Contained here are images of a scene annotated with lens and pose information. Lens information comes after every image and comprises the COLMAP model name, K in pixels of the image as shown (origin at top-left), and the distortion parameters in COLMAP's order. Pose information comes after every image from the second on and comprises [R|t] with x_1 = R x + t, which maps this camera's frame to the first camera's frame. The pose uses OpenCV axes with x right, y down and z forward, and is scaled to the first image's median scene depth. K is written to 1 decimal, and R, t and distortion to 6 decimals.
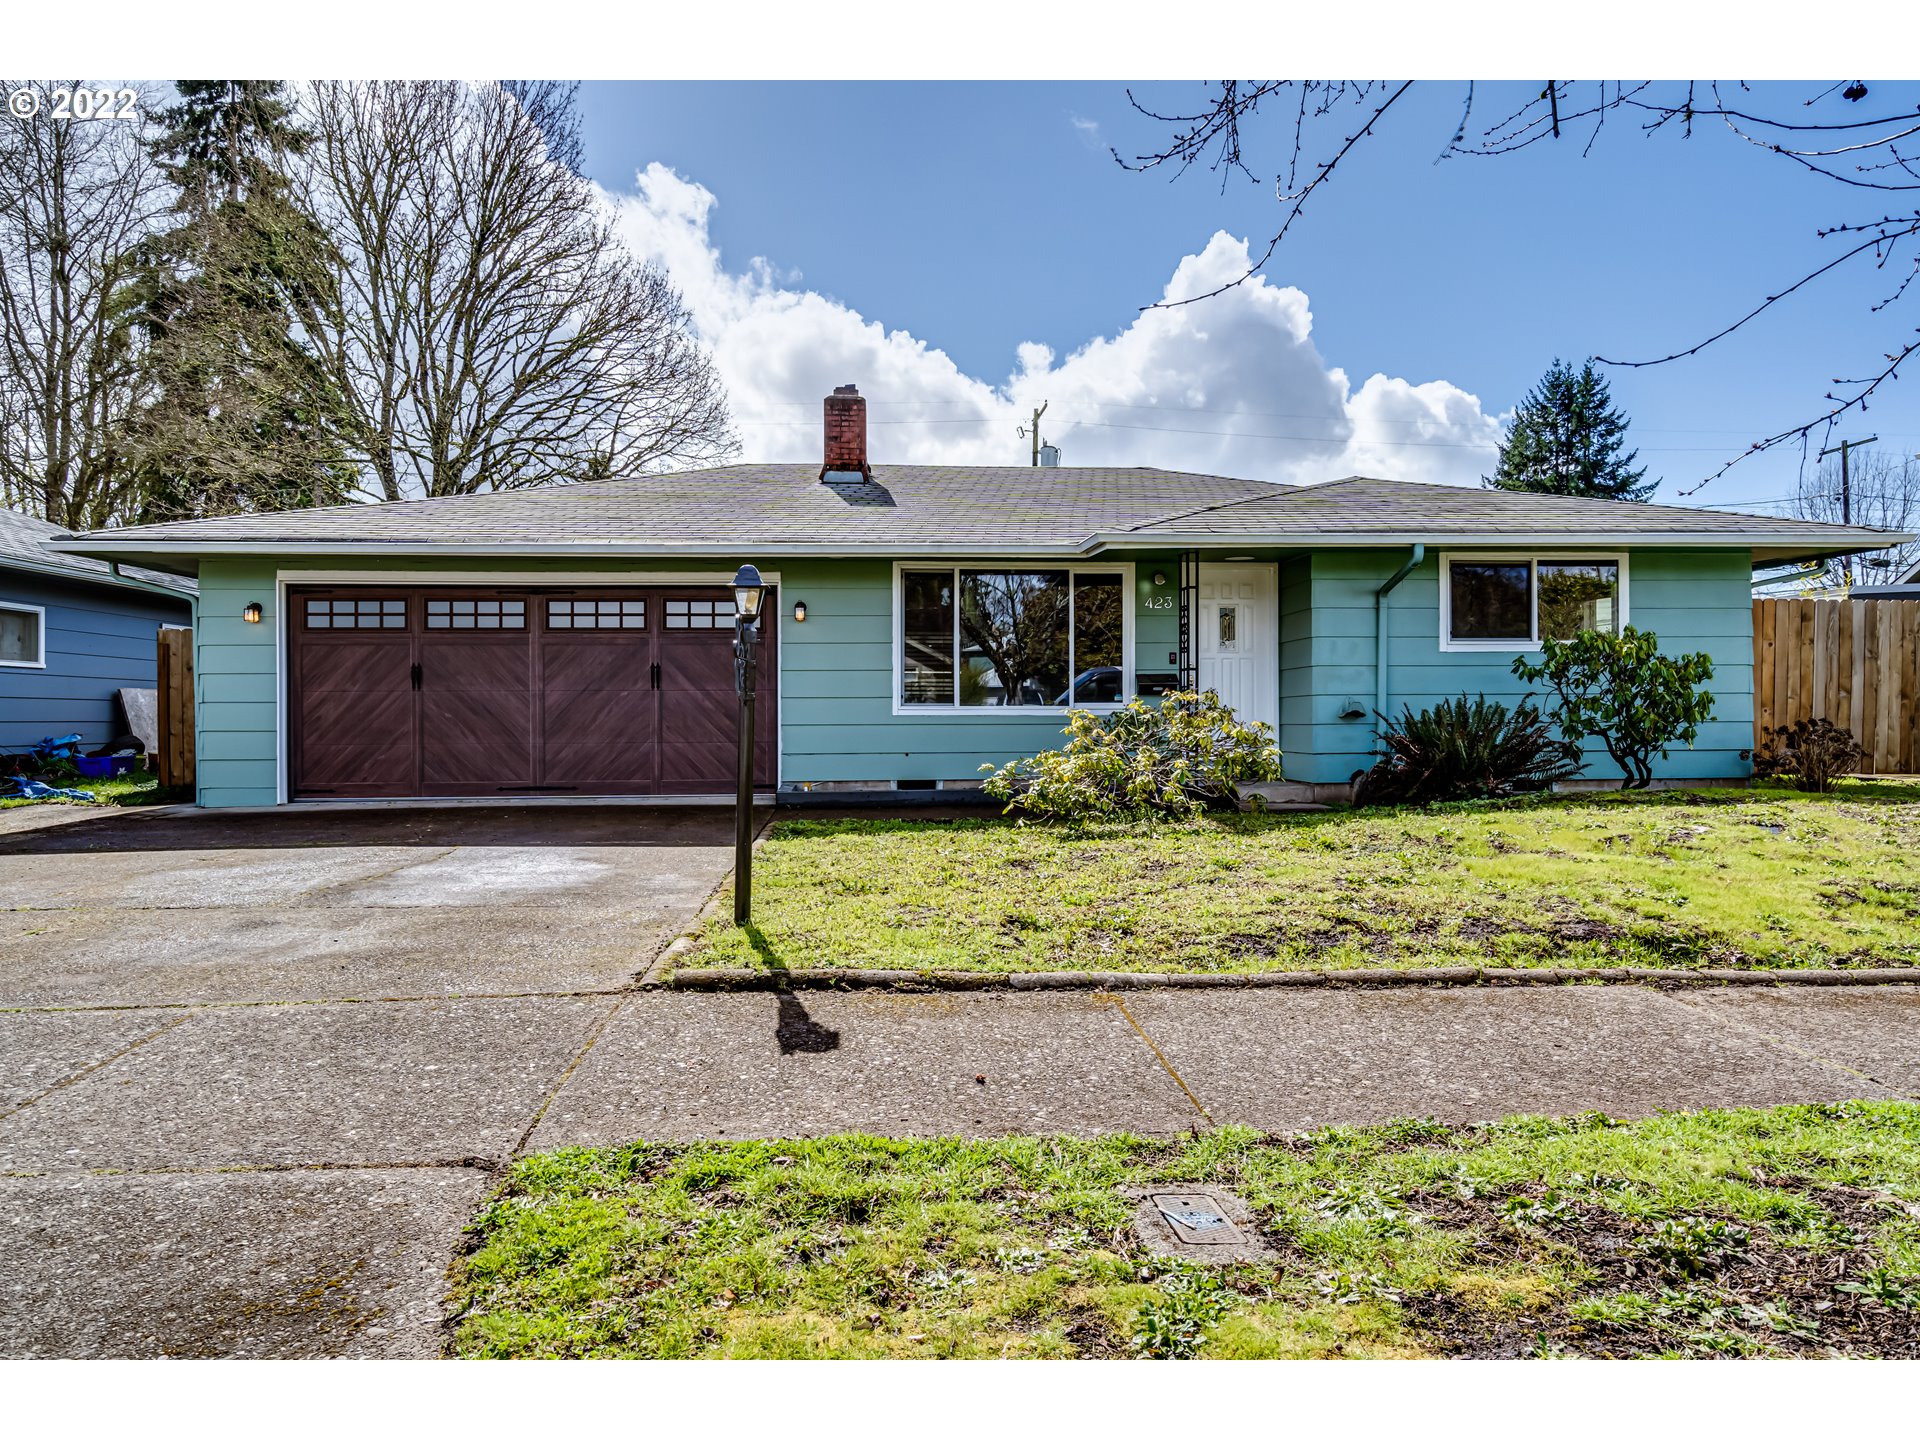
lens RADIAL K [[868.2, 0, 960.0], [0, 868.2, 720.0], [0, 0, 1]] dist [-0.002829, 0.000366]
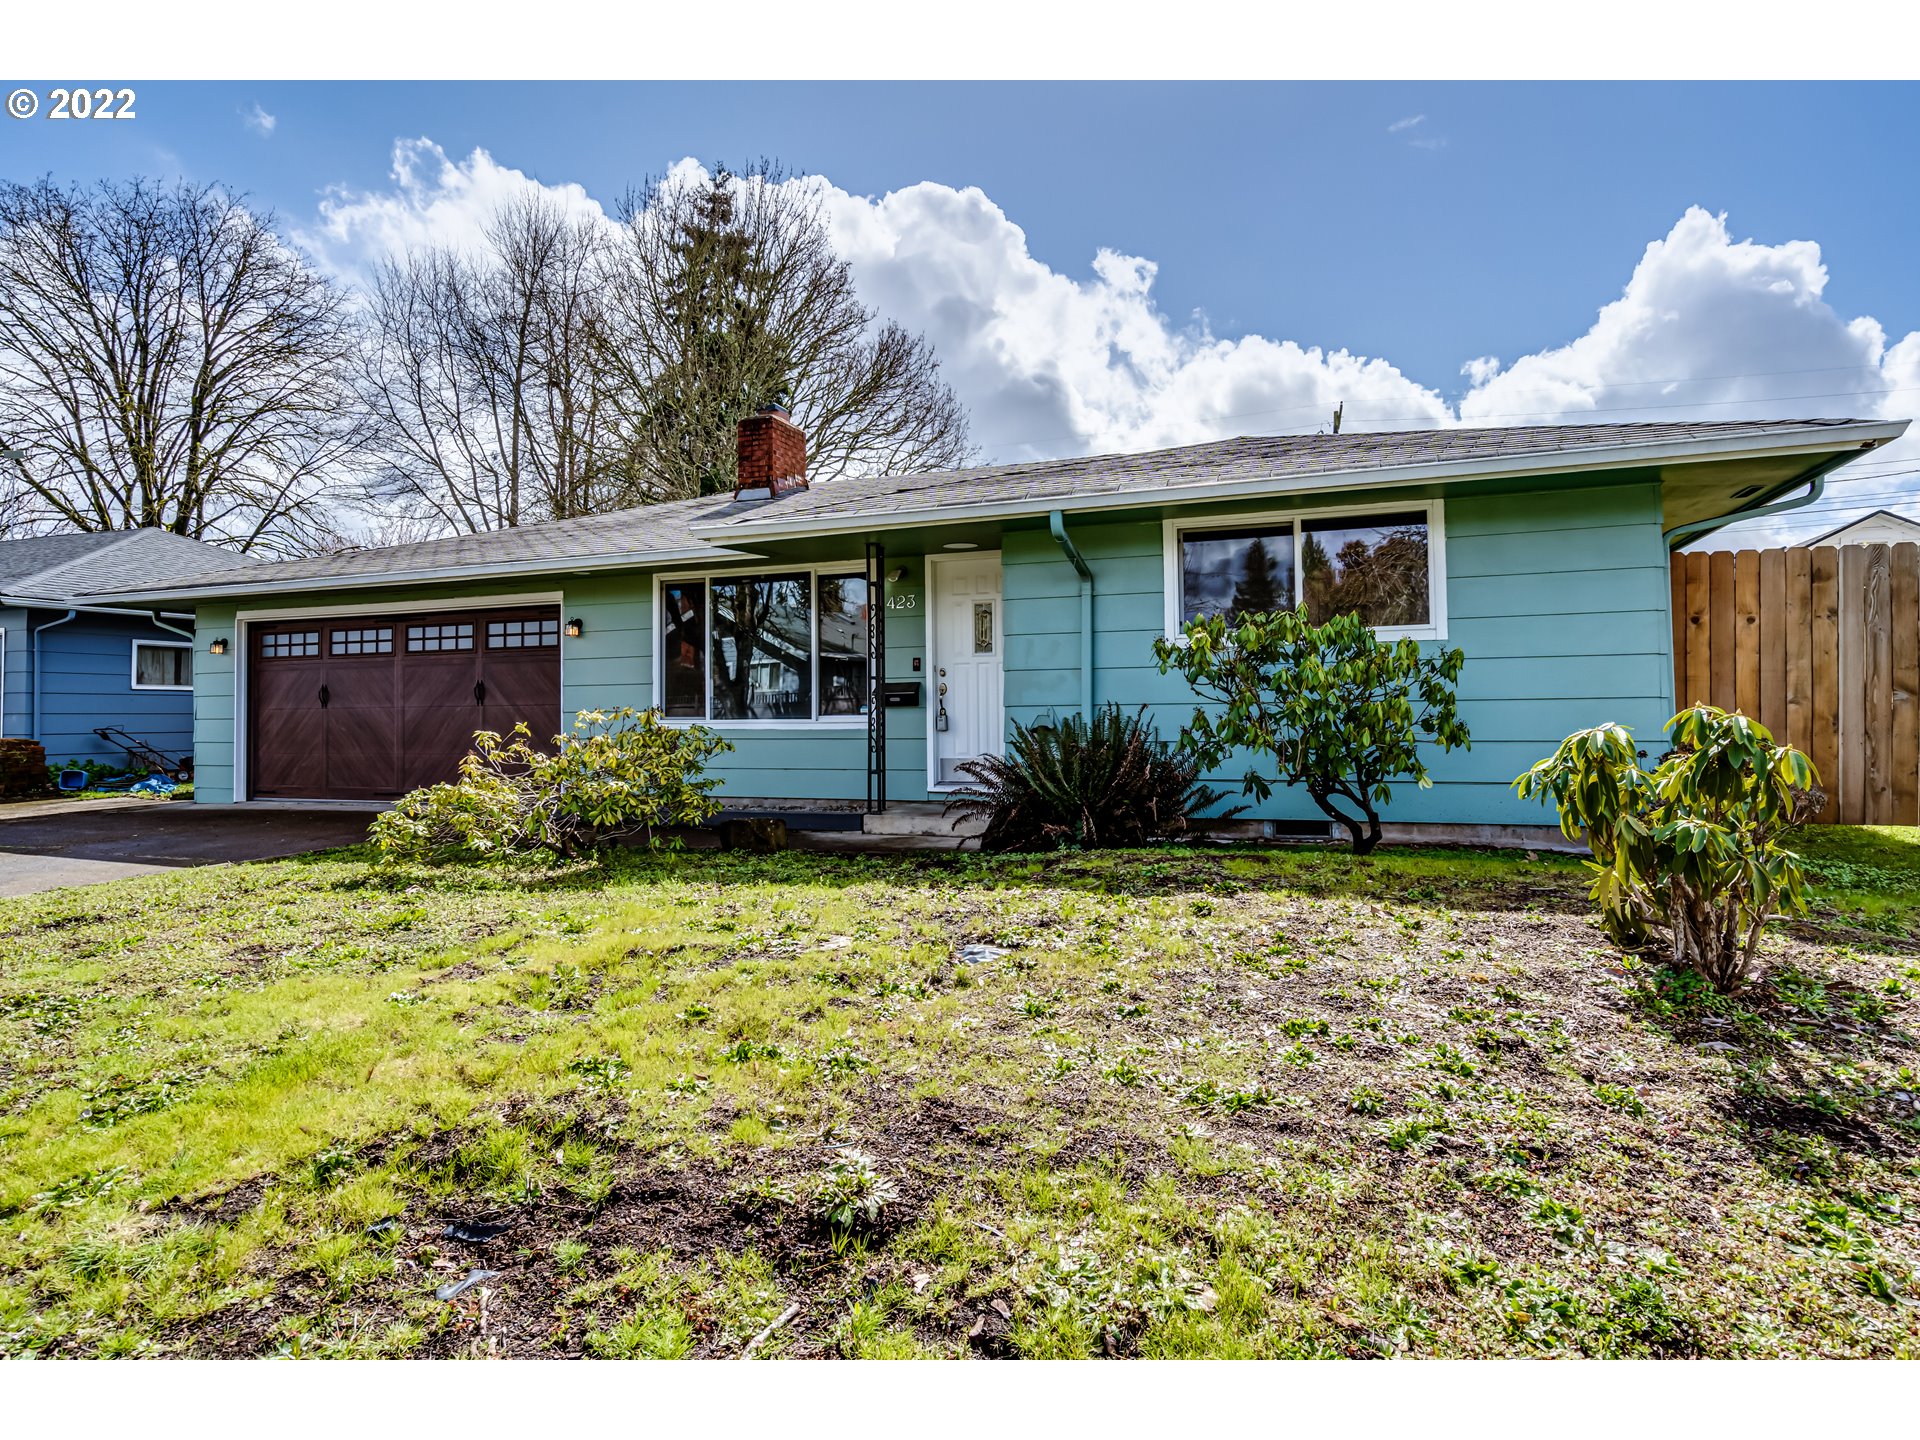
lens RADIAL K [[868.2, 0, 960.0], [0, 868.2, 720.0], [0, 0, 1]] dist [-0.002829, 0.000366]
pose [[0.935941, -0.002530, -0.352148, 0.592166], [0.005889, 0.999947, 0.008467, -0.022927], [0.352108, -0.009998, 0.935906, 0.202656]]
